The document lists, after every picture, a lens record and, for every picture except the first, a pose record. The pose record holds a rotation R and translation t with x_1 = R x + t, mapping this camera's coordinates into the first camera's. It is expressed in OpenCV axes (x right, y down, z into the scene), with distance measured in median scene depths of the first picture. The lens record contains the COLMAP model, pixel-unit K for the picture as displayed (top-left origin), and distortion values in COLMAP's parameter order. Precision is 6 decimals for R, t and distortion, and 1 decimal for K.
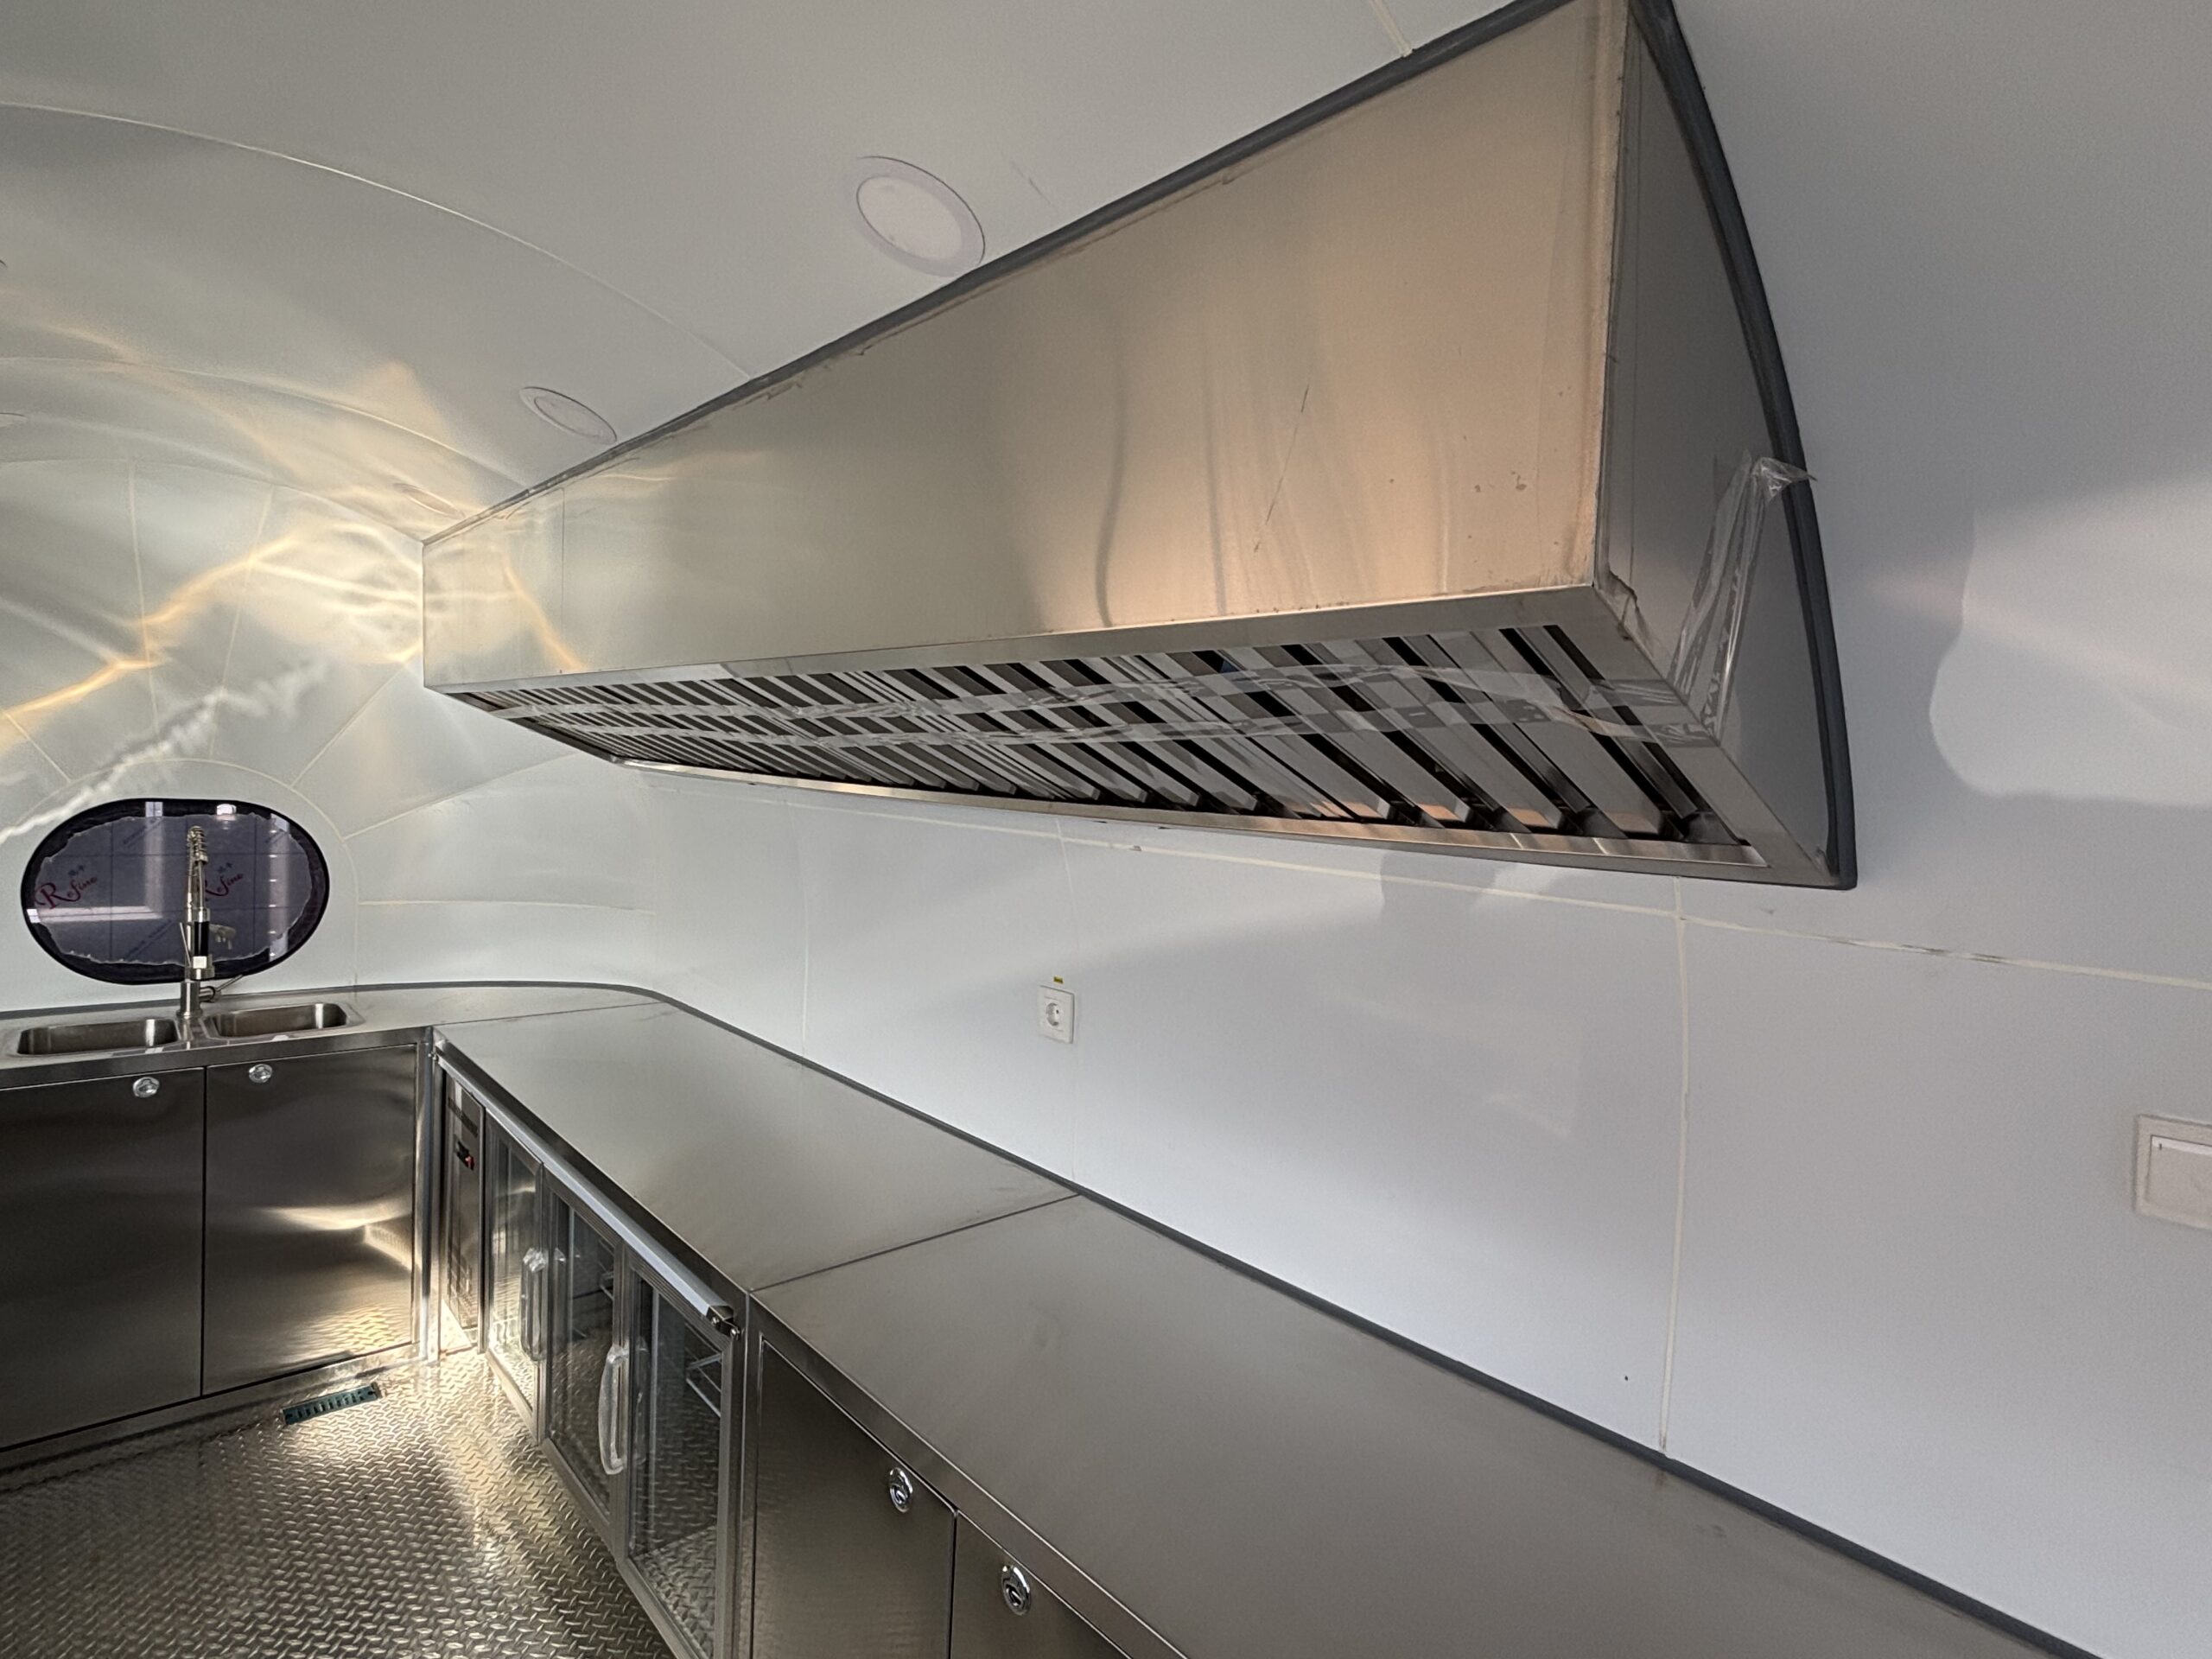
lens RADIAL K [[1142.0, 0, 1115.5], [0, 1142.0, 831.9], [0, 0, 1]] dist [-0.014320, 0.005061]
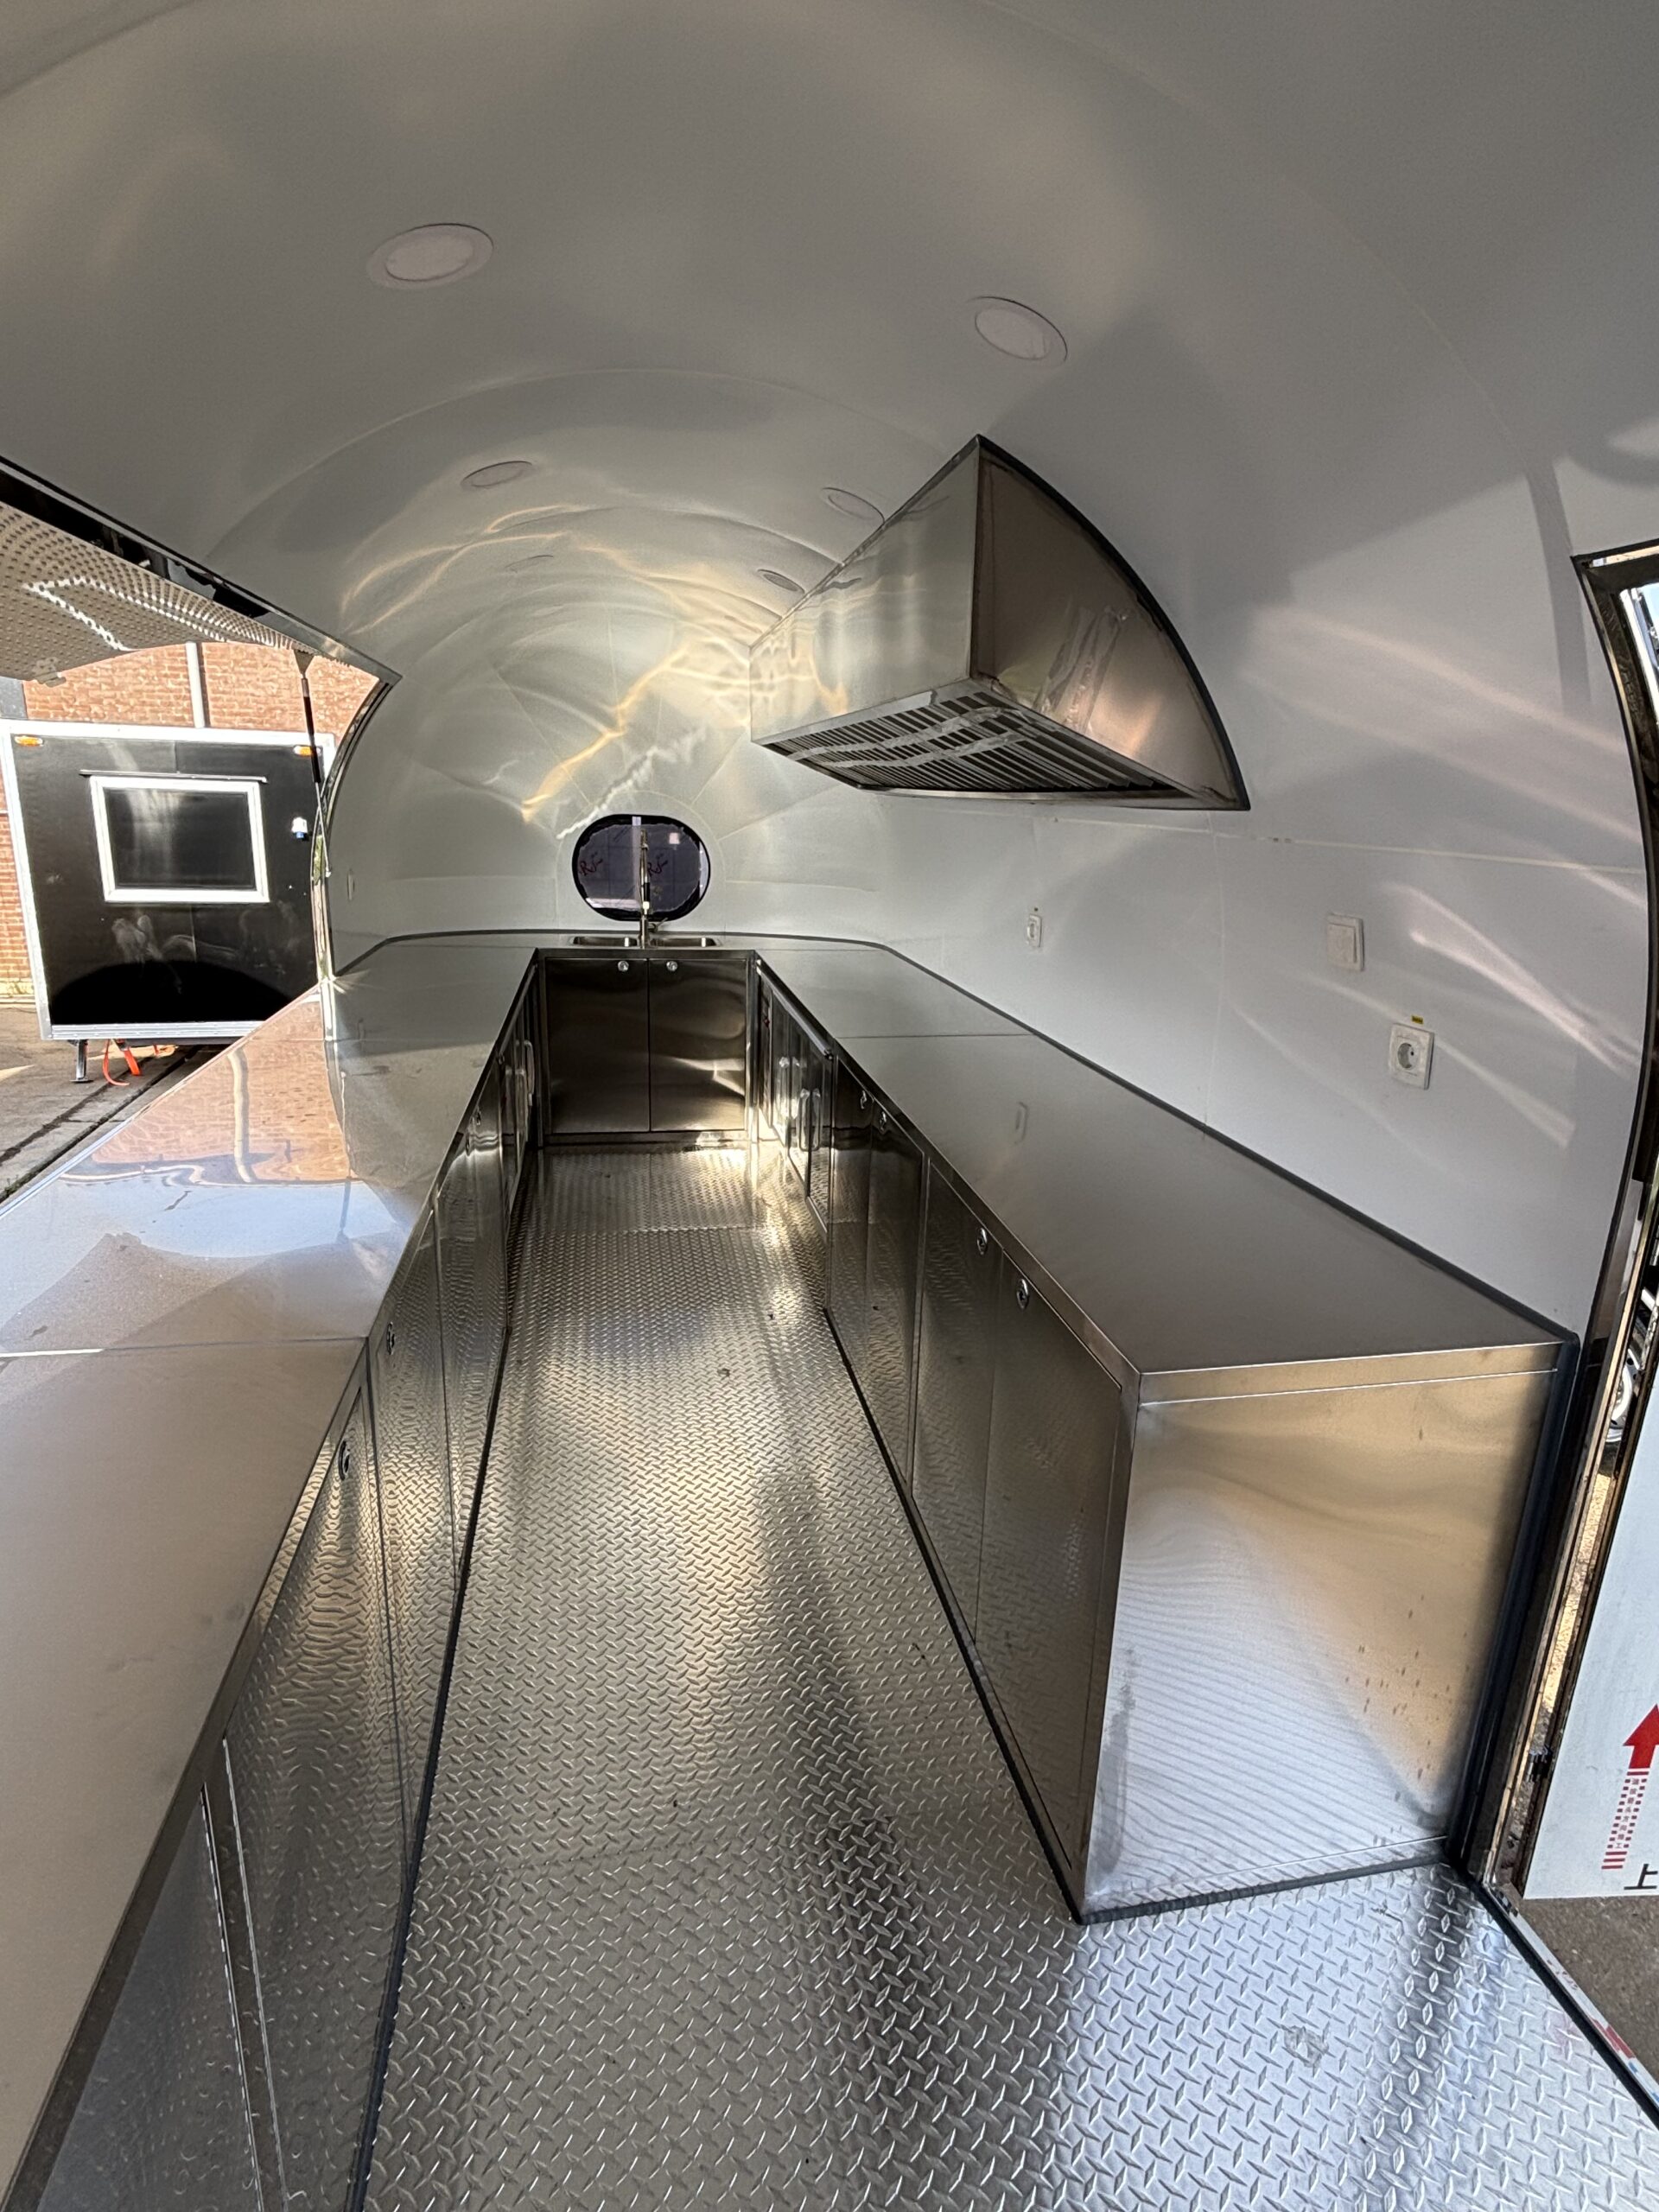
lens RADIAL K [[1142.0, 0, 847.9], [0, 1142.0, 1161.5], [0, 0, 1]] dist [-0.014320, 0.005061]
pose [[0.858670, 0.140287, -0.492956, 0.413057], [-0.021162, 0.970695, 0.239381, 0.066109], [0.512092, -0.195117, 0.836475, -0.427393]]
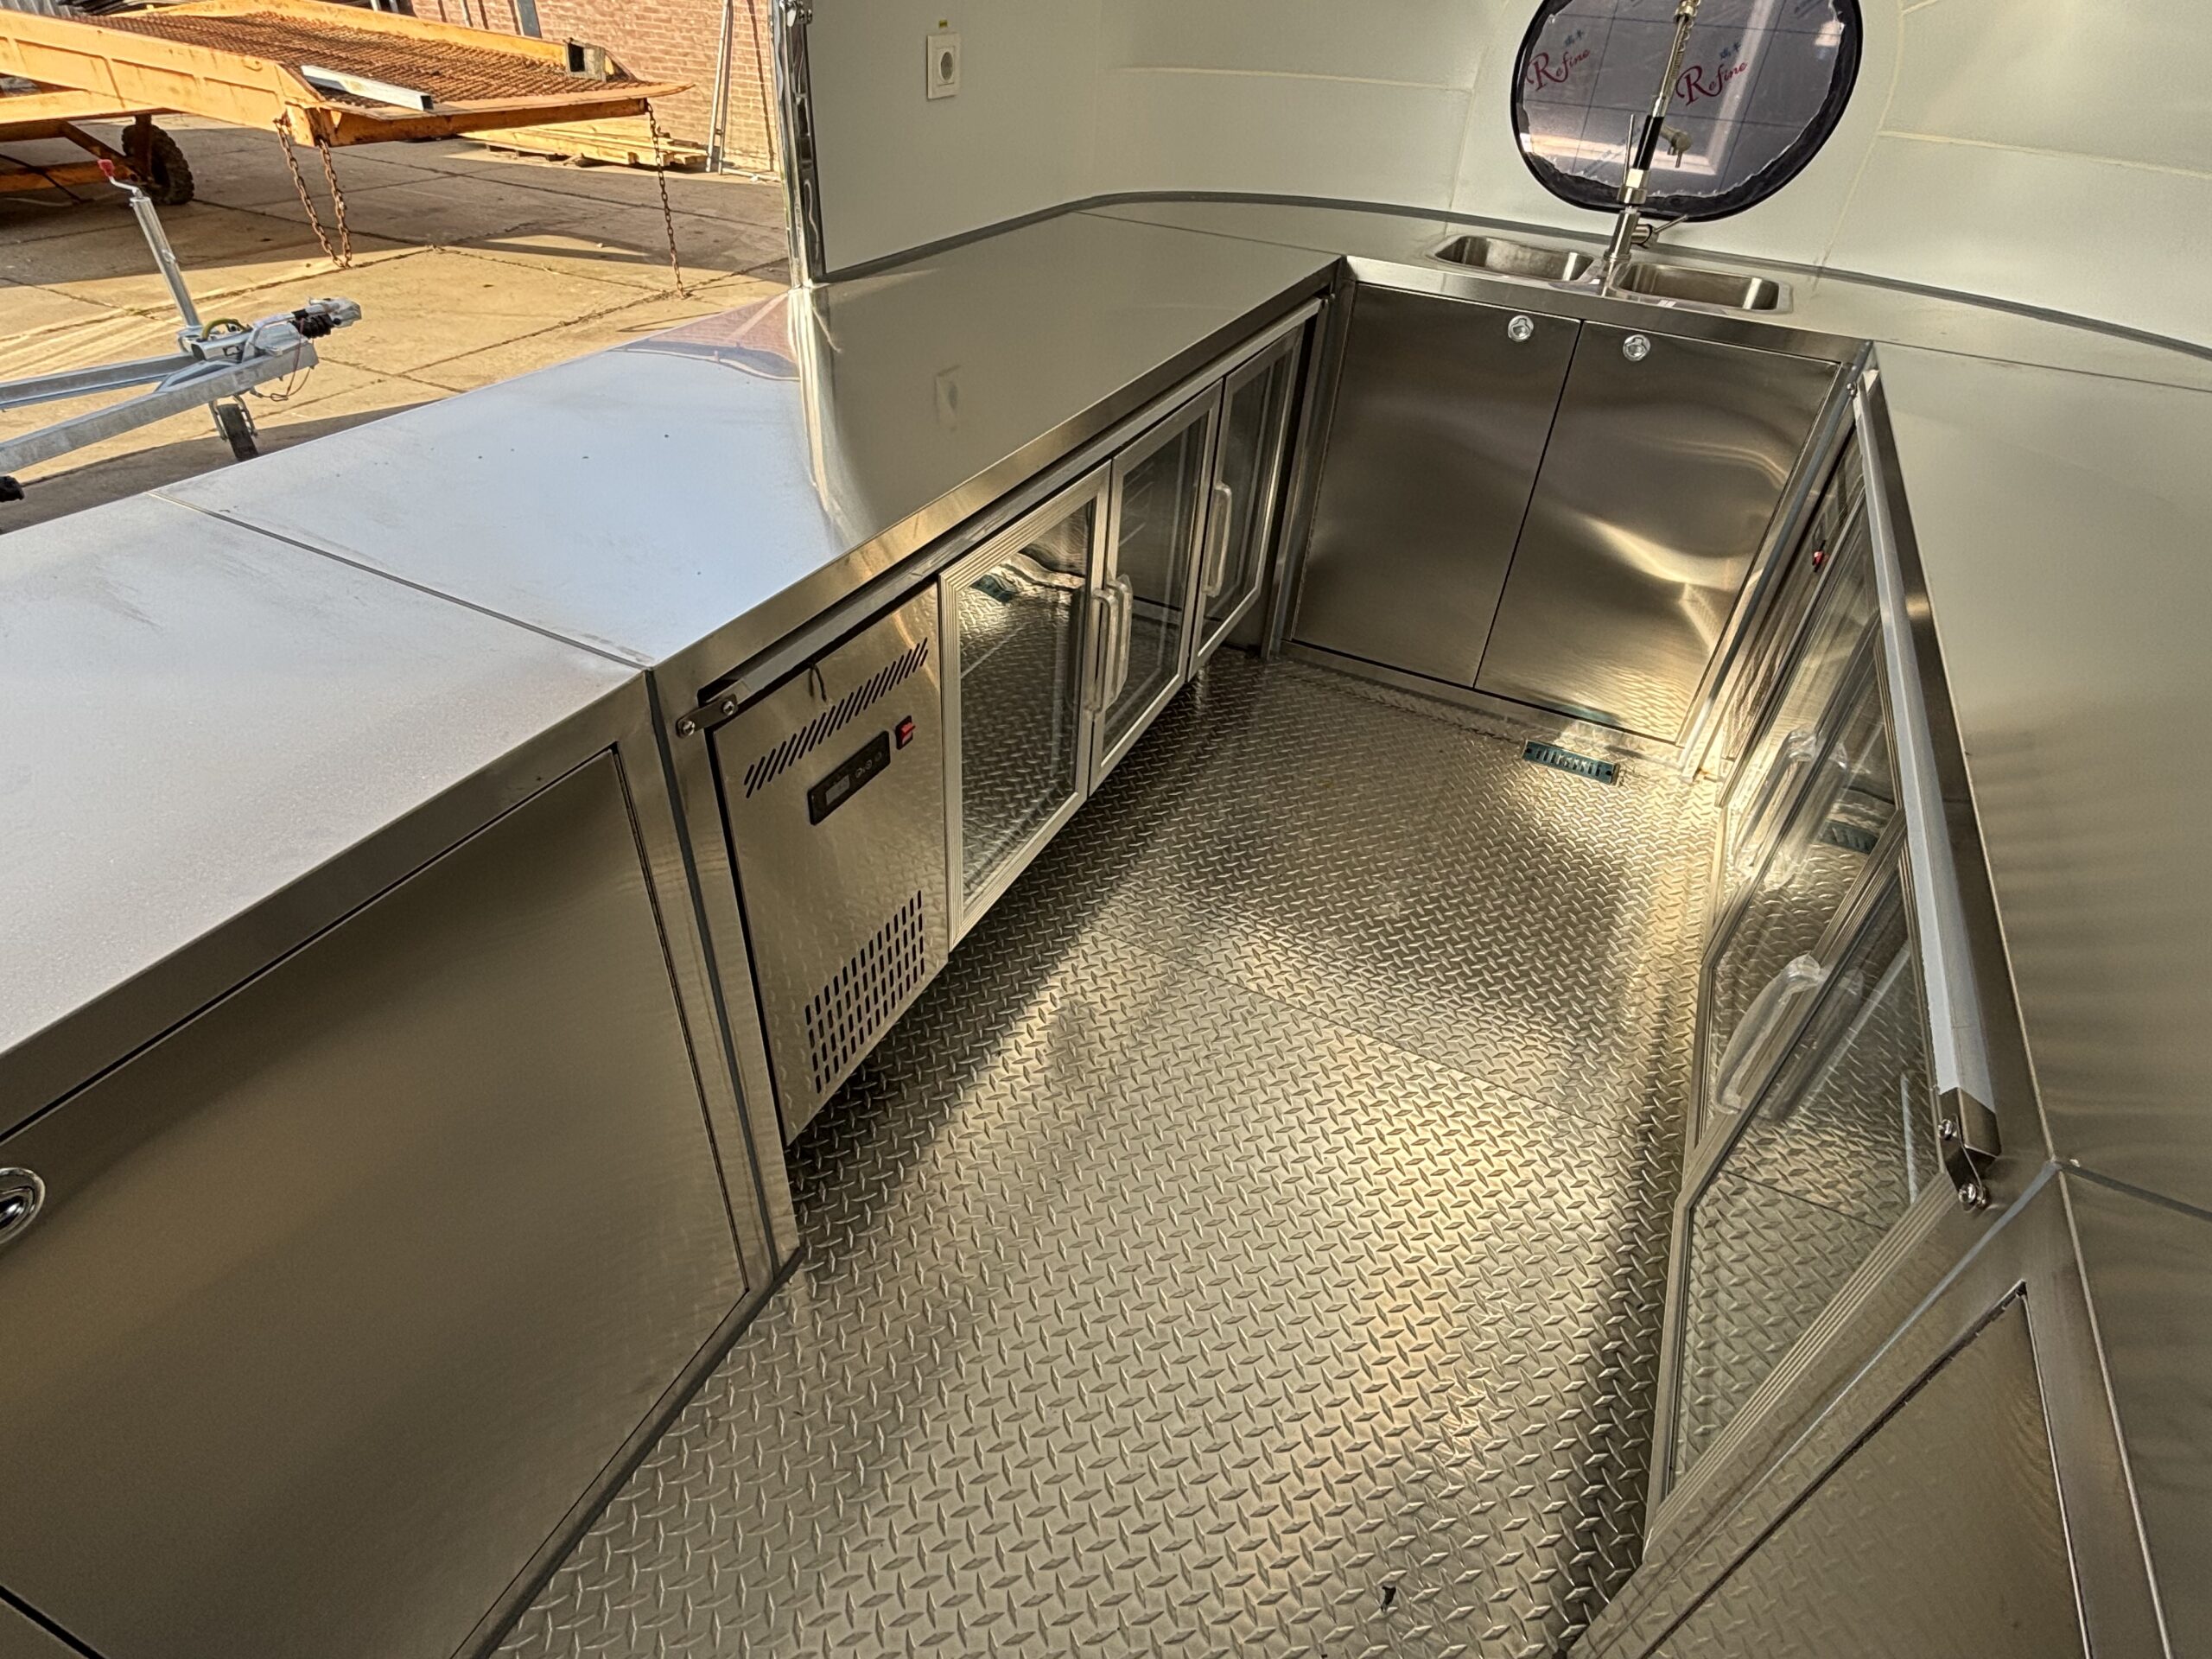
lens RADIAL K [[1142.0, 0, 1093.7], [0, 1142.0, 824.9], [0, 0, 1]] dist [-0.014320, 0.005061]
pose [[0.364038, 0.546391, -0.754277, -0.116367], [-0.075652, 0.824516, 0.560759, 0.069197], [0.928307, -0.147074, 0.341491, 0.316212]]
